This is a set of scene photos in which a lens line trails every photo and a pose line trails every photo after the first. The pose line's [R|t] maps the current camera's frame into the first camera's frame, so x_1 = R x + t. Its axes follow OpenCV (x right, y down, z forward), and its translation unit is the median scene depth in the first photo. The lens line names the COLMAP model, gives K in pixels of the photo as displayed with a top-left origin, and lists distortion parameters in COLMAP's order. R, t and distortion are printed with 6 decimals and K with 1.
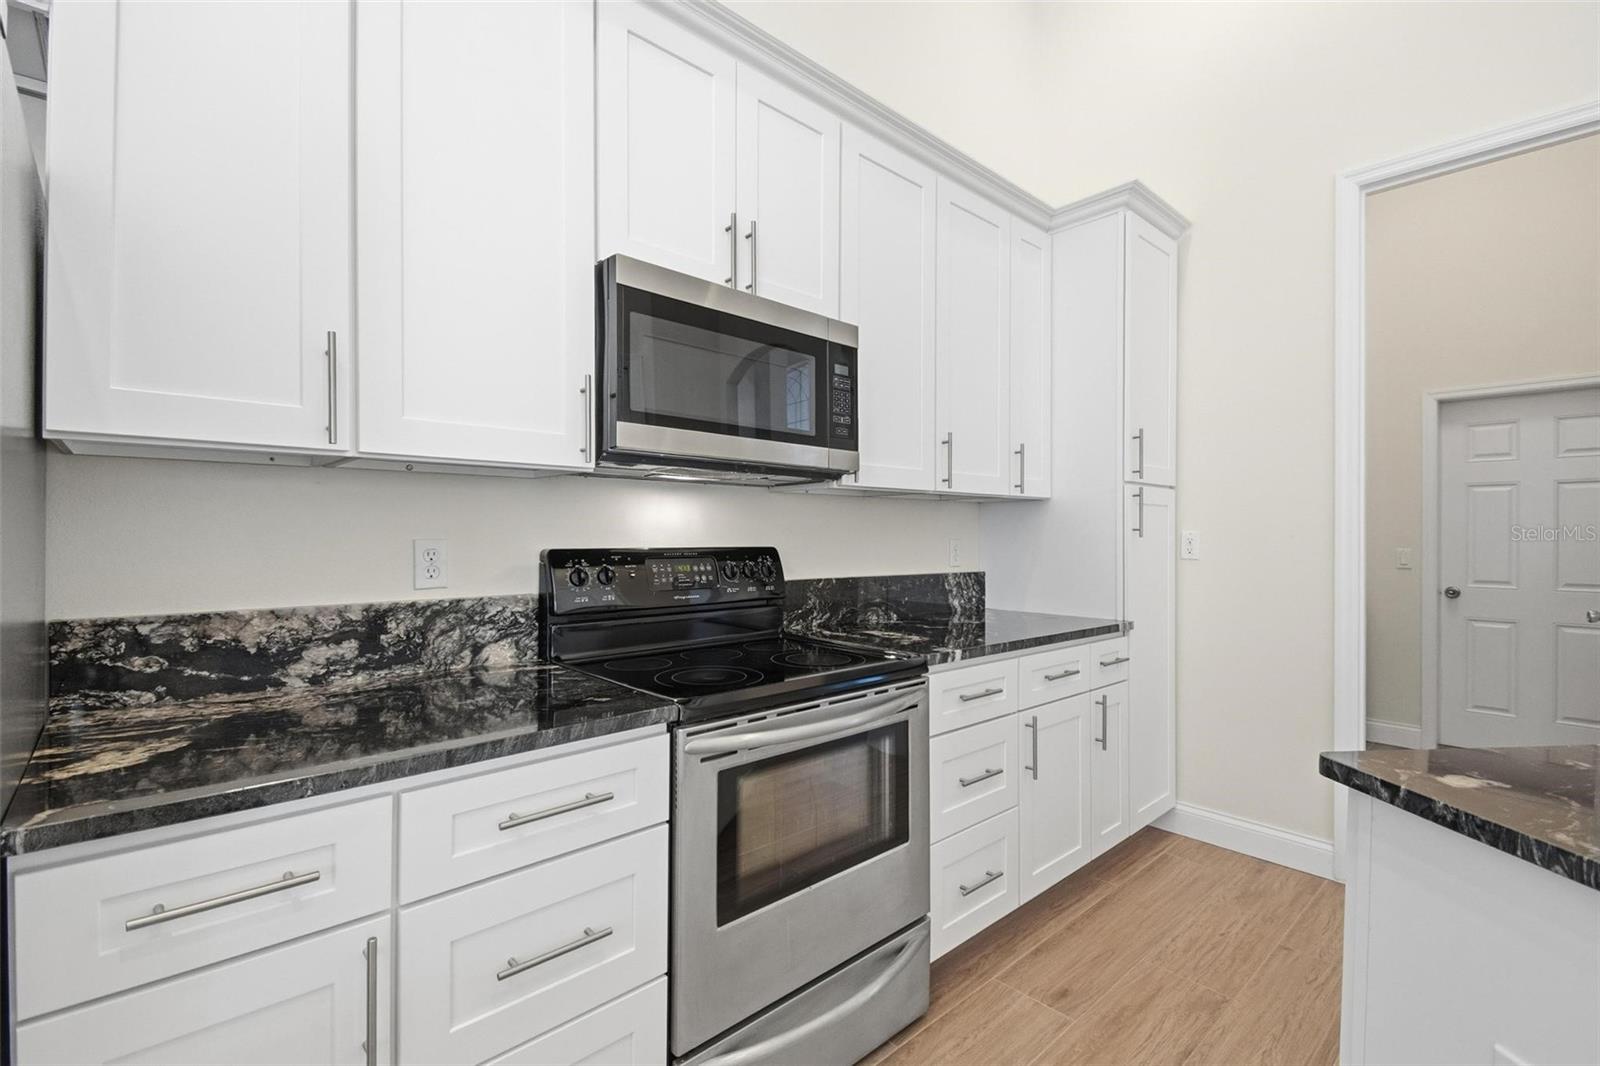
lens RADIAL K [[714.7, 0, 796.8], [0, 714.7, 534.2], [0, 0, 1]] dist [0.047652, -0.029145]
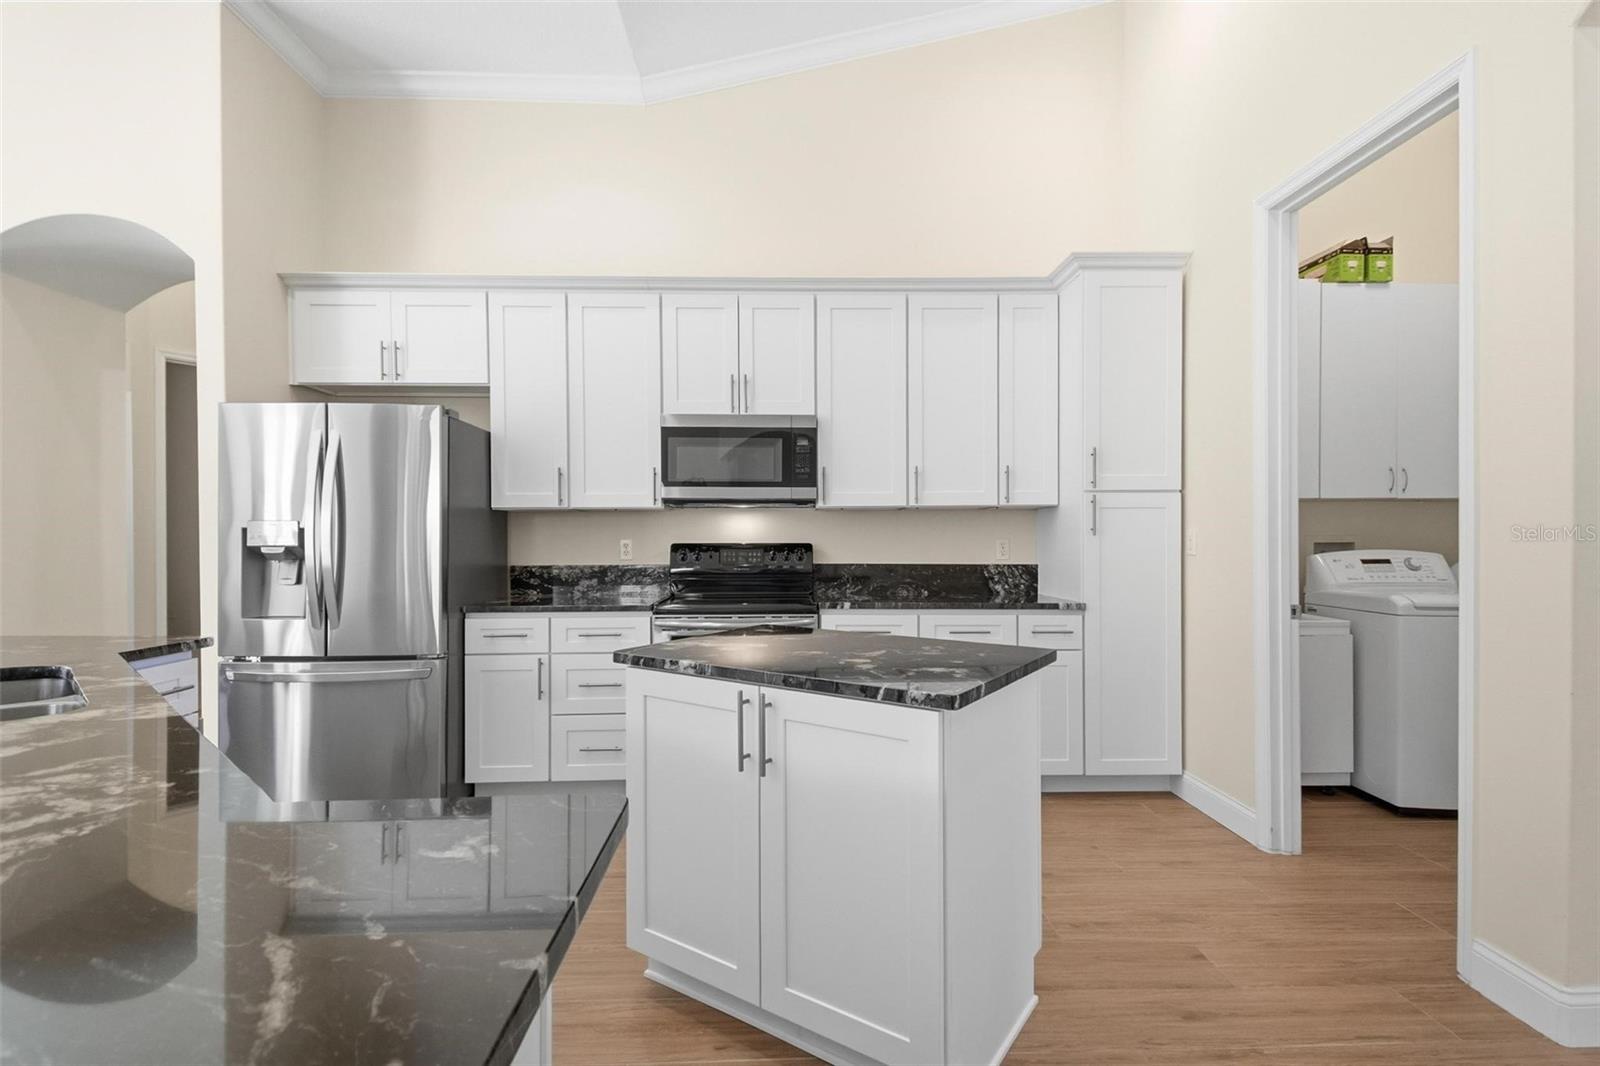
lens RADIAL K [[757.3, 0, 800.0], [0, 757.3, 533.0], [0, 0, 1]] dist [0.045568, -0.026175]
pose [[0.758547, -0.012368, -0.651501, 1.407361], [0.006260, 0.999912, -0.011694, 0.017940], [0.651588, 0.004792, 0.758558, -0.466707]]
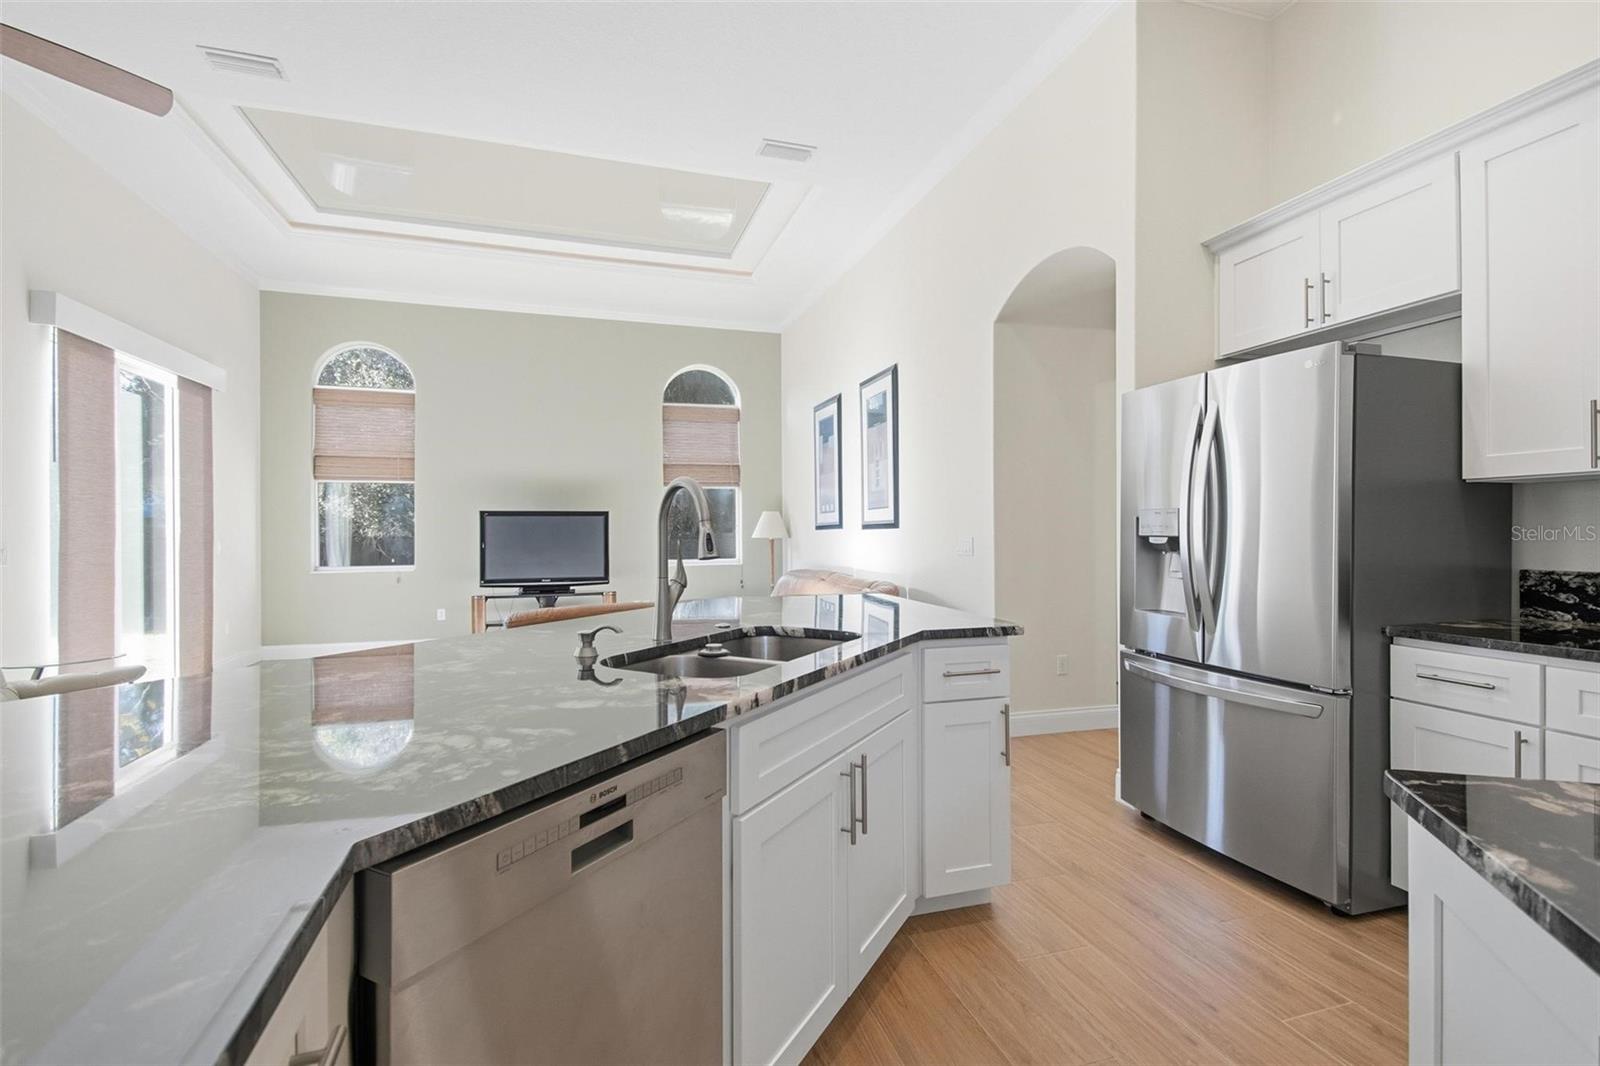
lens RADIAL K [[728.5, 0, 800.7], [0, 728.5, 530.6], [0, 0, 1]] dist [0.048820, -0.028885]
pose [[-0.424483, -0.002419, -0.905433, 1.106964], [0.001283, 0.999994, -0.003273, 0.013000], [0.905435, -0.002551, -0.424478, 0.058662]]
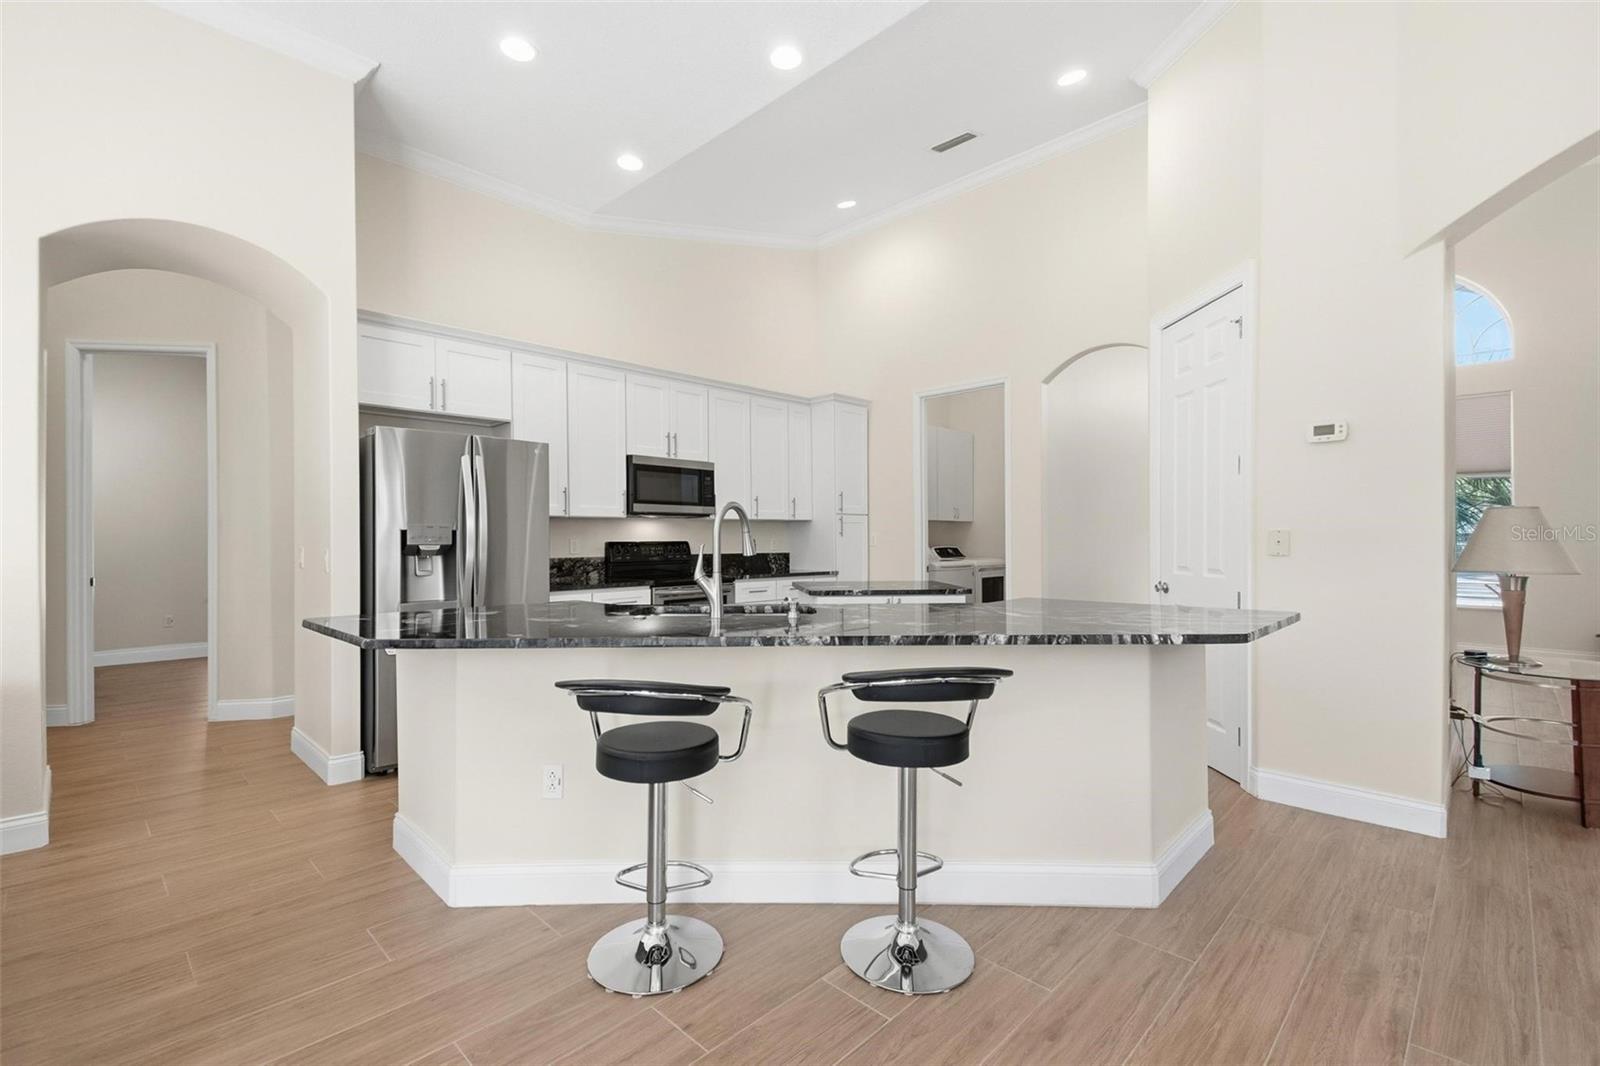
lens RADIAL K [[704.7, 0, 798.2], [0, 704.7, 536.9], [0, 0, 1]] dist [0.043434, -0.026518]
pose [[0.998133, -0.009700, 0.060310, 0.277224], [0.009756, 0.999952, -0.000629, 0.008919], [-0.060301, 0.001216, 0.998179, -2.031070]]
